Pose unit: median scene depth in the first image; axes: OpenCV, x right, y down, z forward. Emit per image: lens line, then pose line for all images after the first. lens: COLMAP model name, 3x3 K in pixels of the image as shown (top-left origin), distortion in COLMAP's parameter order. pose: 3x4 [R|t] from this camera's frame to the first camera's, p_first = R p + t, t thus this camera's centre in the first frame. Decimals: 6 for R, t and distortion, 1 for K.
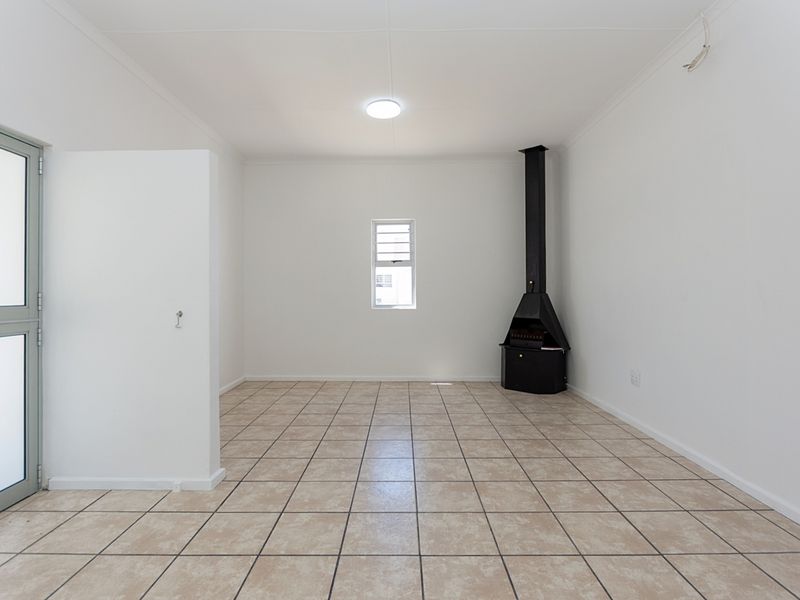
lens RADIAL K [[405.0, 0, 399.0], [0, 405.0, 294.8], [0, 0, 1]] dist [0.001034, 0.001405]
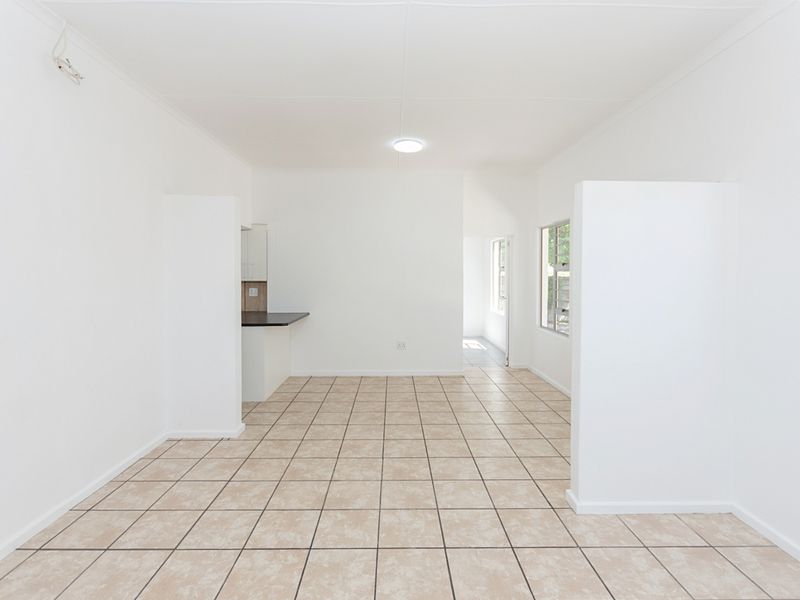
lens RADIAL K [[405.0, 0, 399.0], [0, 405.0, 294.8], [0, 0, 1]] dist [0.001034, 0.001405]
pose [[-0.999753, 0.002052, -0.022125, 0.014072], [0.000814, 0.998440, 0.055830, -0.132418], [0.022205, 0.055799, -0.998195, 2.075736]]
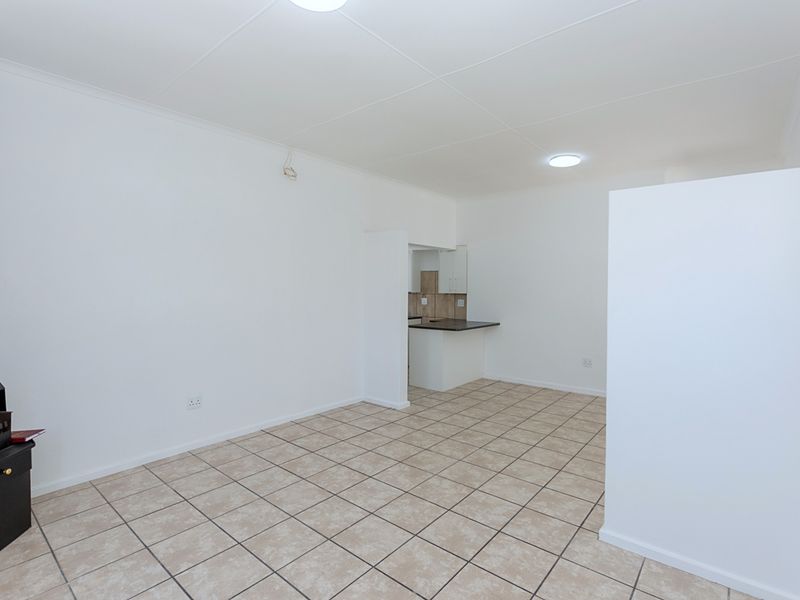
lens RADIAL K [[409.7, 0, 403.0], [0, 409.7, 308.2], [0, 0, 1]] dist [-0.001818, 0.000534]
pose [[-0.772482, -0.032207, 0.634219, -0.708736], [0.001721, 0.998603, 0.052808, -0.130087], [-0.635034, 0.041885, -0.771348, 2.130592]]
